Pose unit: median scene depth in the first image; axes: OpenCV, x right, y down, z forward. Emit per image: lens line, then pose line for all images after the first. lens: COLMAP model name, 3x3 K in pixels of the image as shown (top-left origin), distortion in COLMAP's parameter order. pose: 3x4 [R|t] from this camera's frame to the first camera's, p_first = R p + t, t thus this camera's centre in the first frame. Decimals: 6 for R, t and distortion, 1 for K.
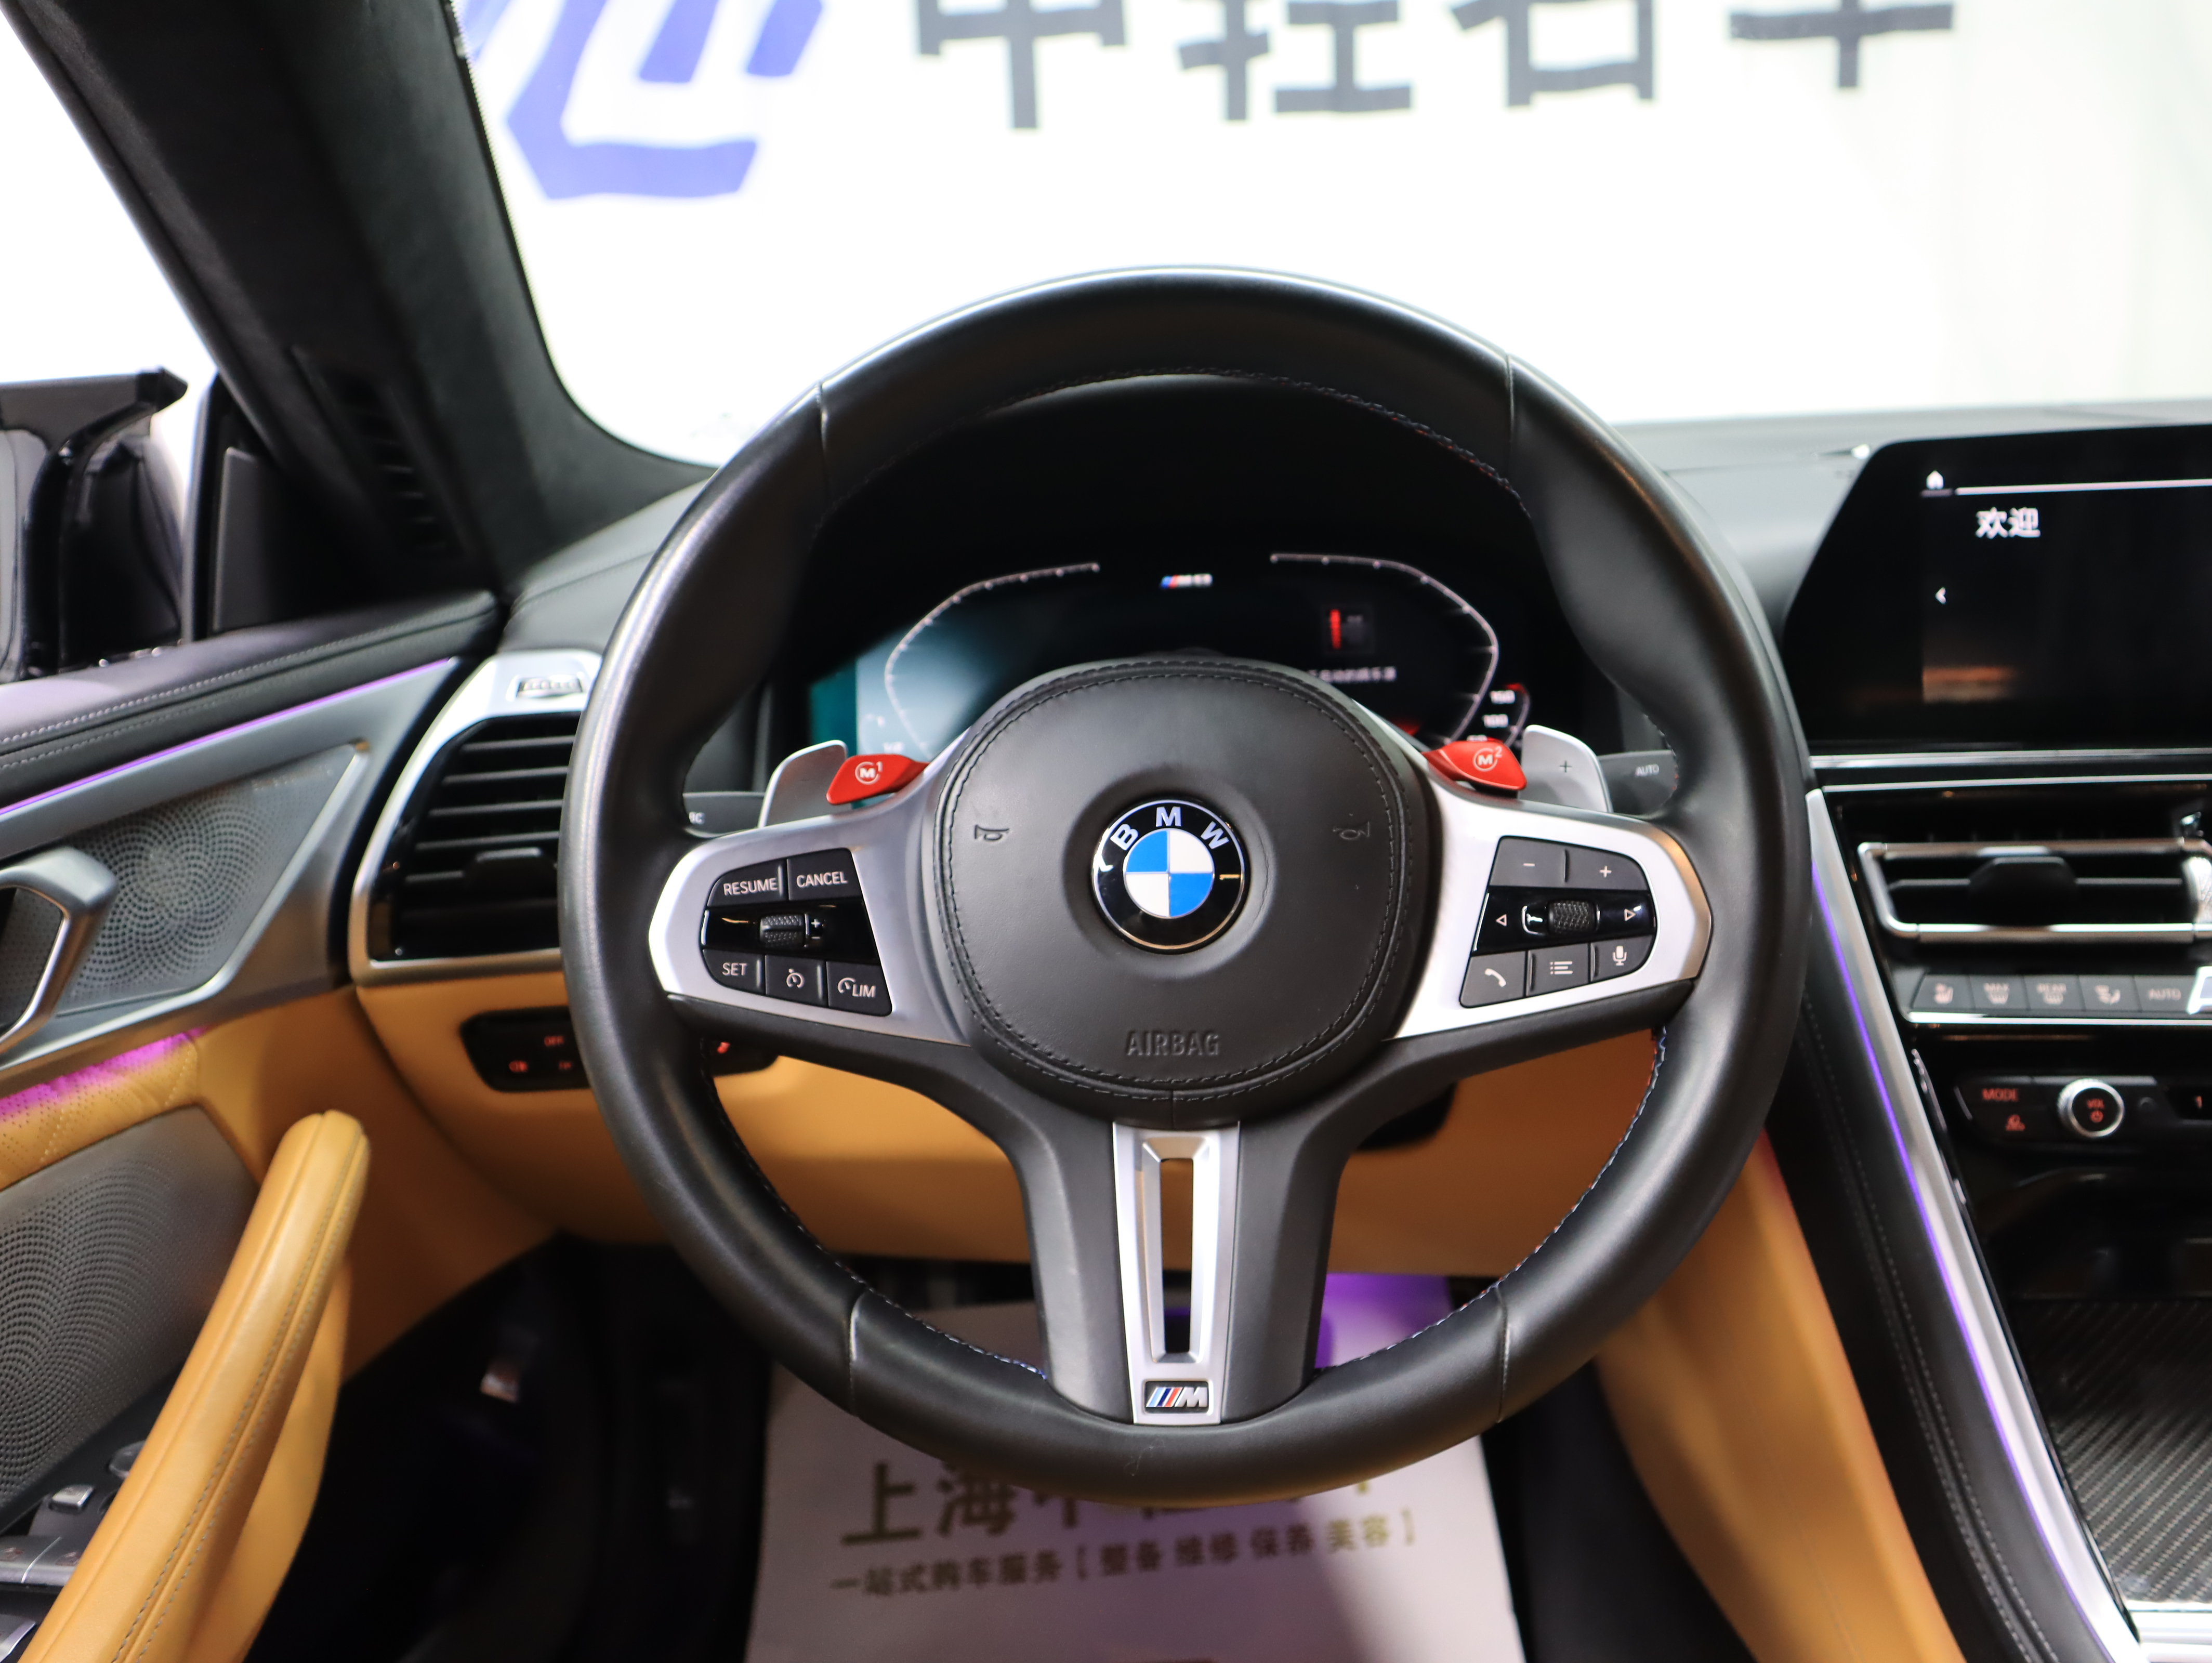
lens RADIAL K [[1871.2, 0, 1106.0], [0, 1871.2, 831.5], [0, 0, 1]] dist [-0.086505, -0.003808]
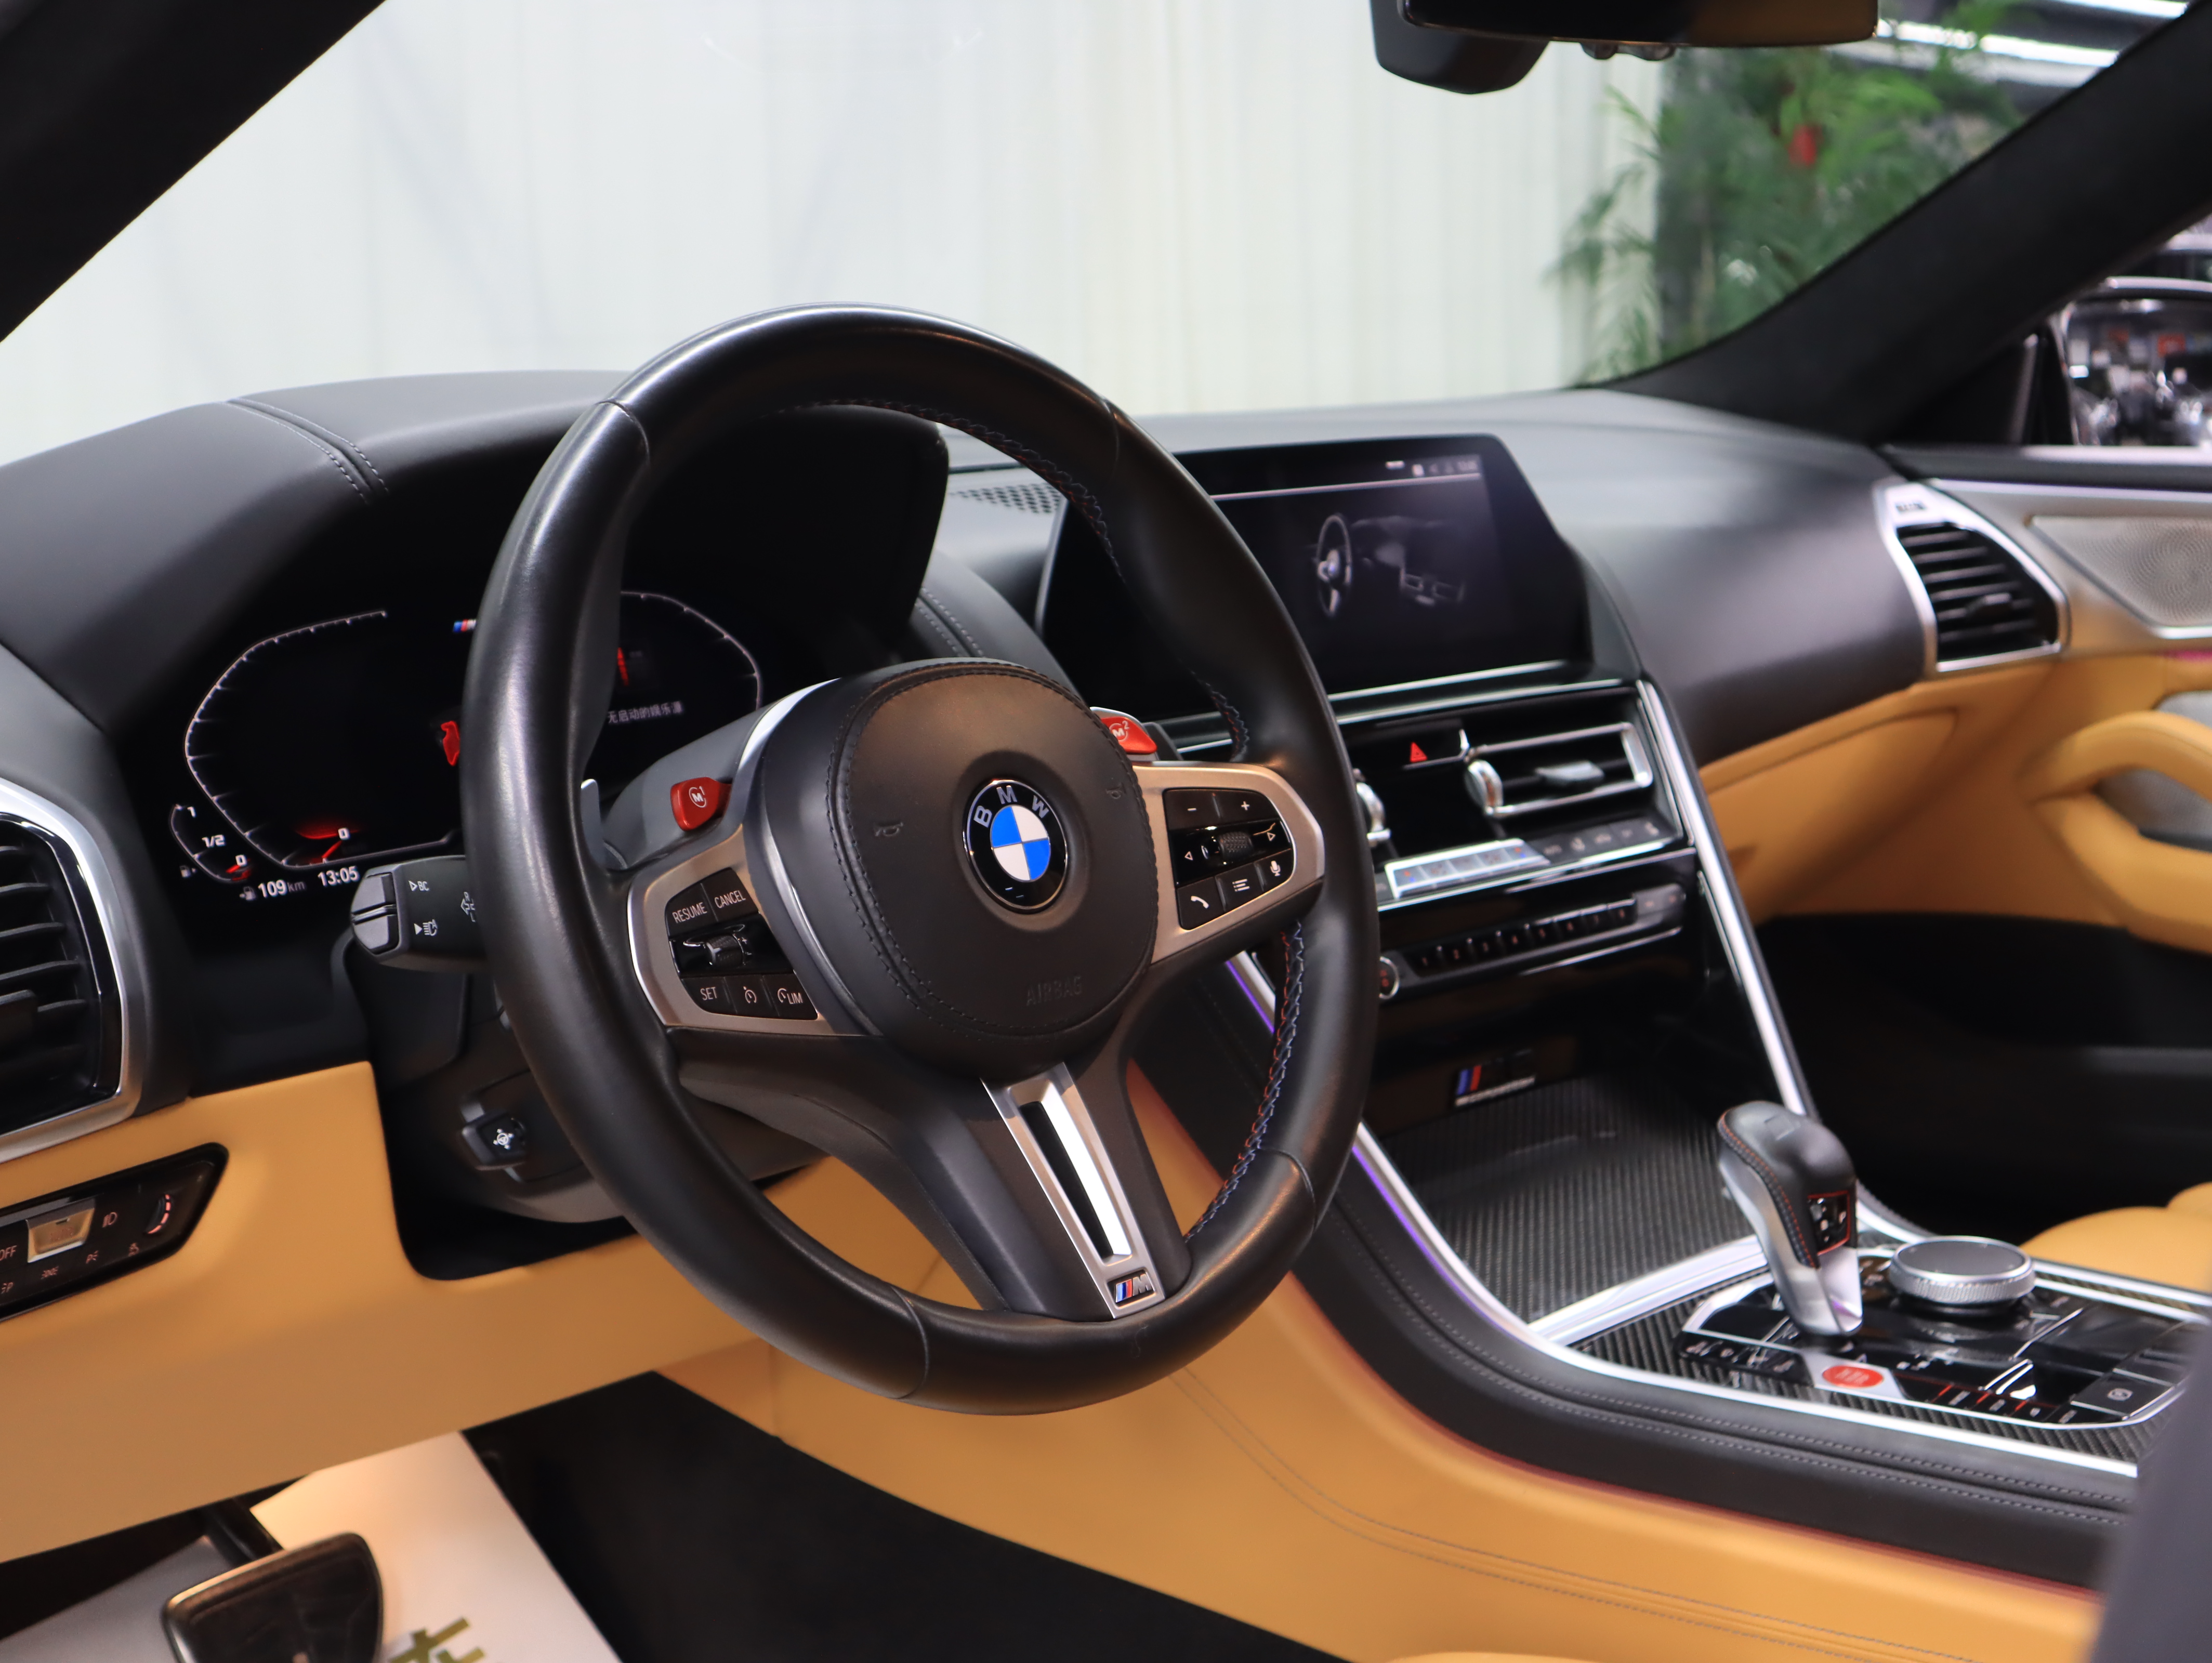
lens RADIAL K [[2707.4, 0, 1169.9], [0, 2707.4, 825.8], [0, 0, 1]] dist [0.016659, 0.020416]
pose [[0.632667, -0.104620, 0.767325, -1.127996], [0.164132, 0.986438, -0.000834, 0.027137], [-0.756831, 0.126470, 0.641258, -0.119444]]
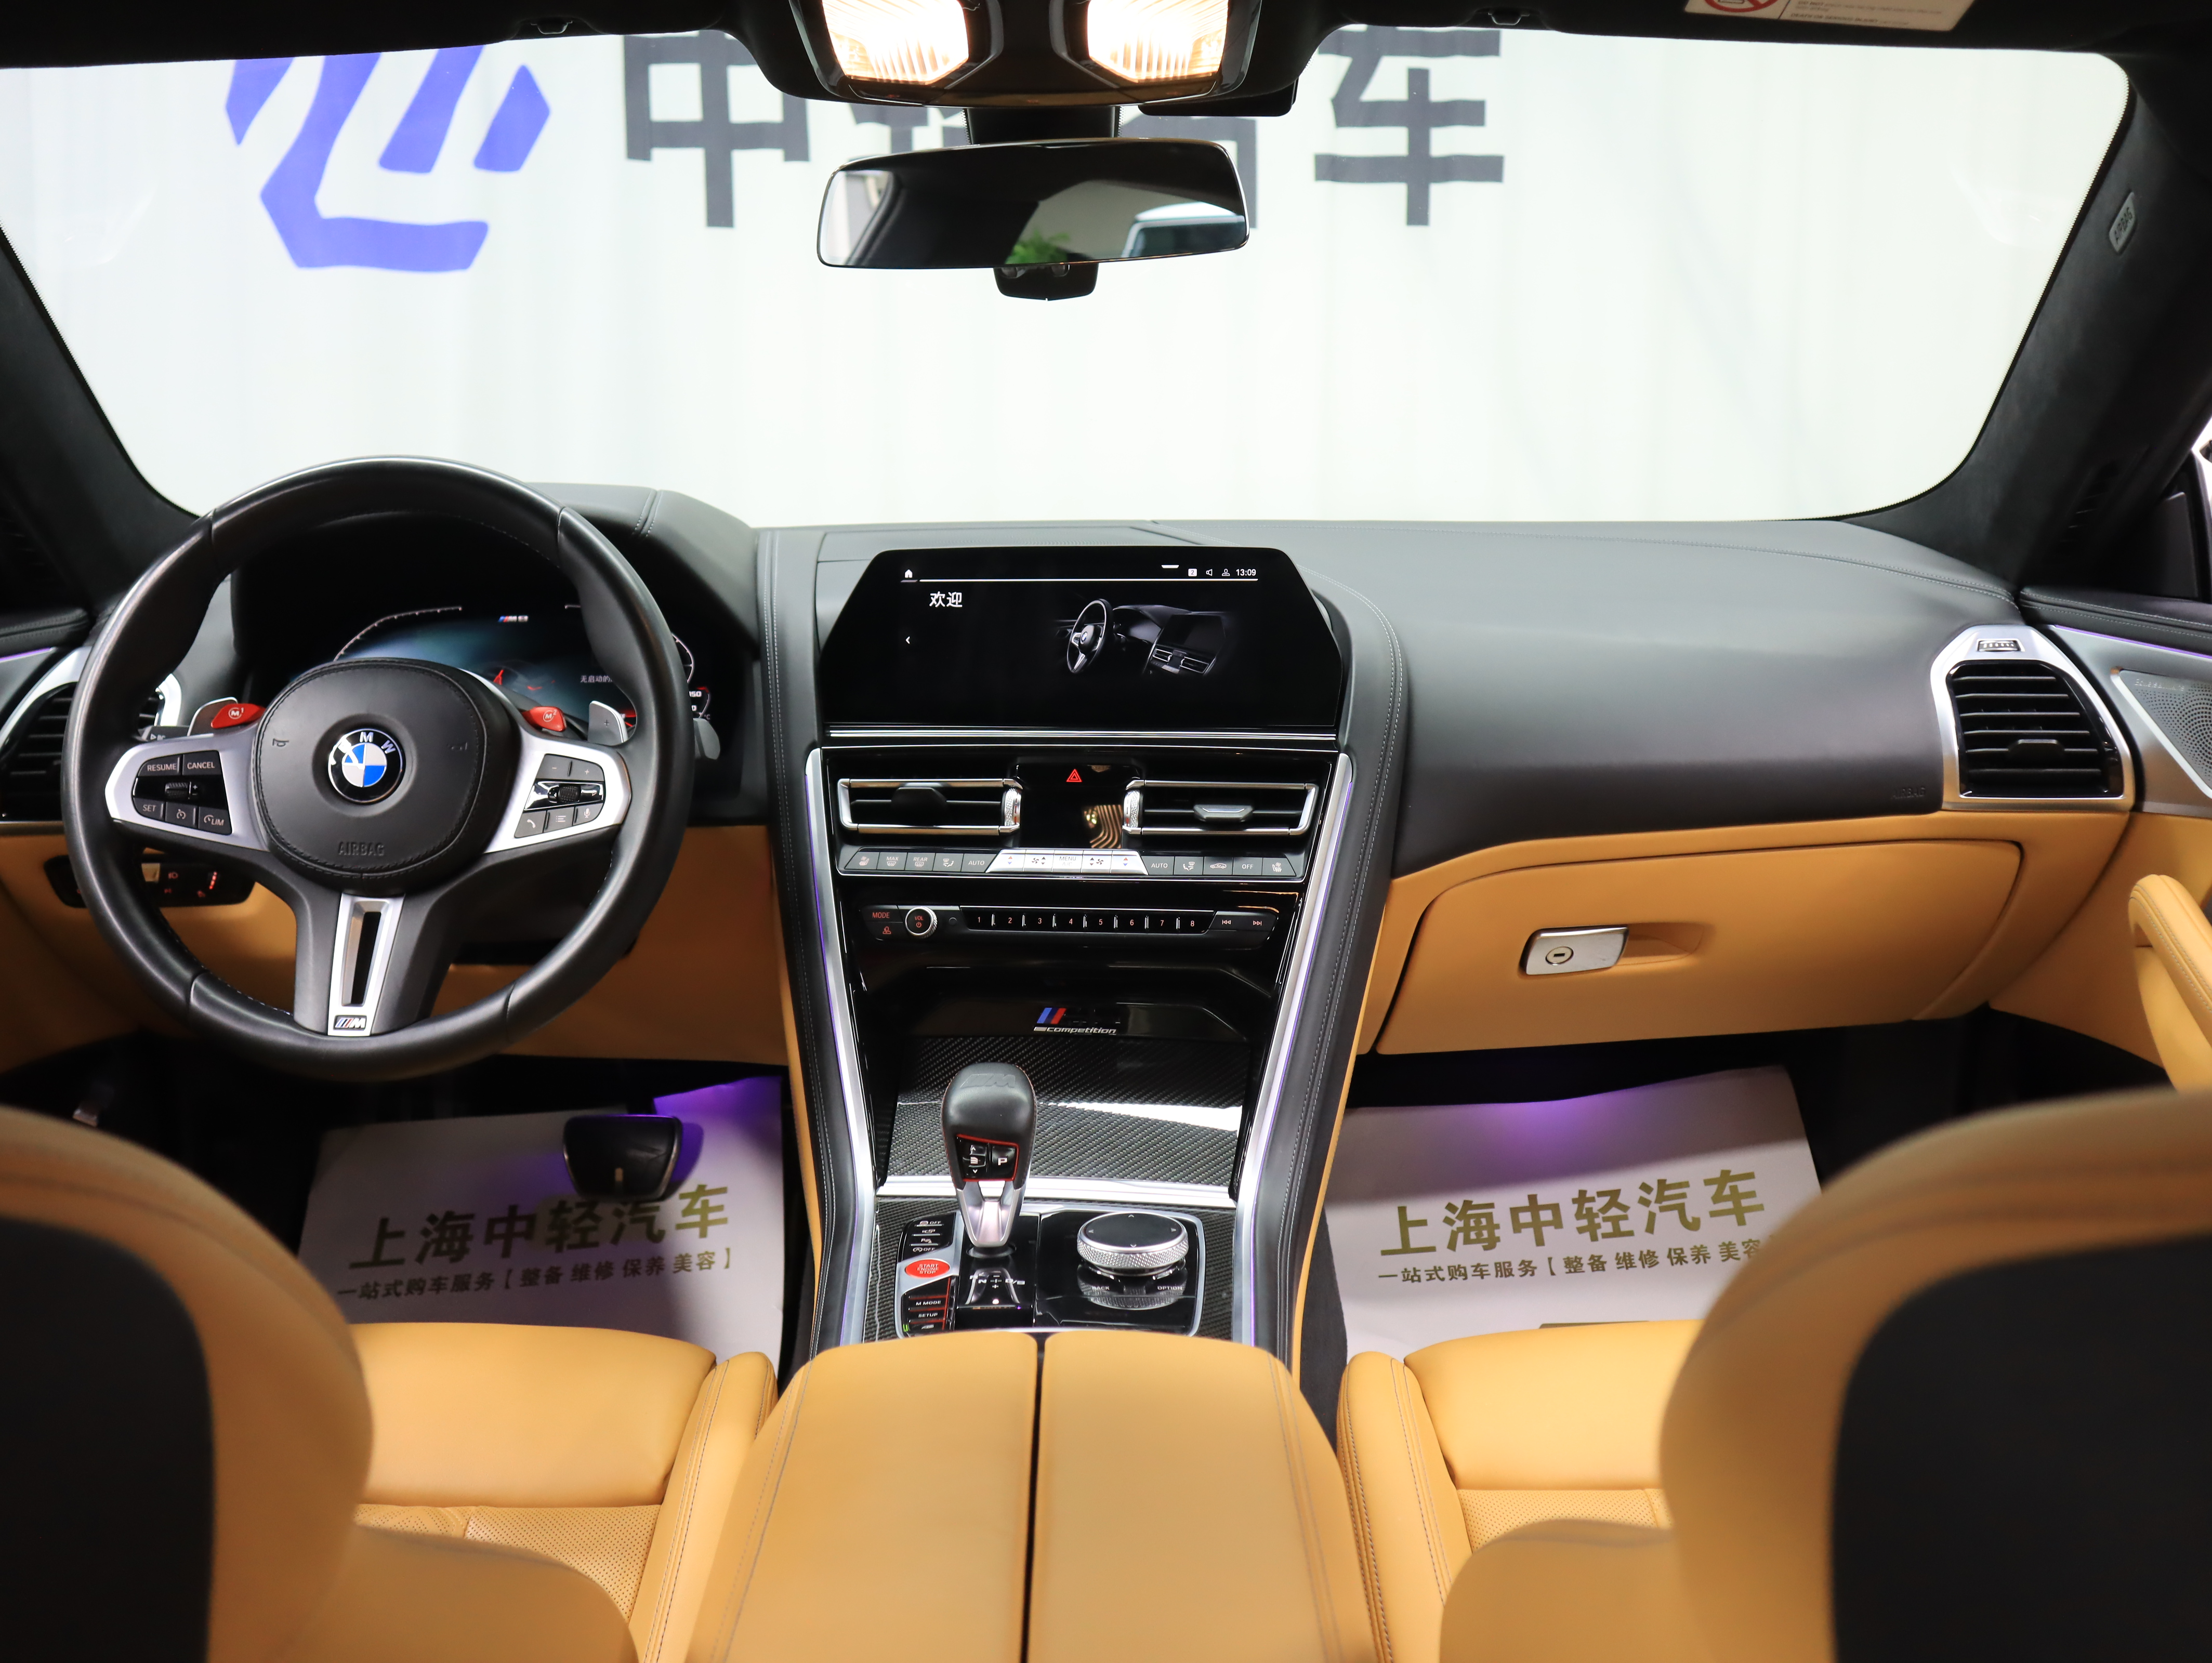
lens RADIAL K [[1899.5, 0, 1106.0], [0, 1899.5, 831.5], [0, 0, 1]] dist [-0.062448, -0.002181]
pose [[0.997087, 0.030976, 0.069703, 0.663530], [-0.029514, 0.999324, -0.021907, 0.110704], [-0.070335, 0.019786, 0.997327, -1.027250]]
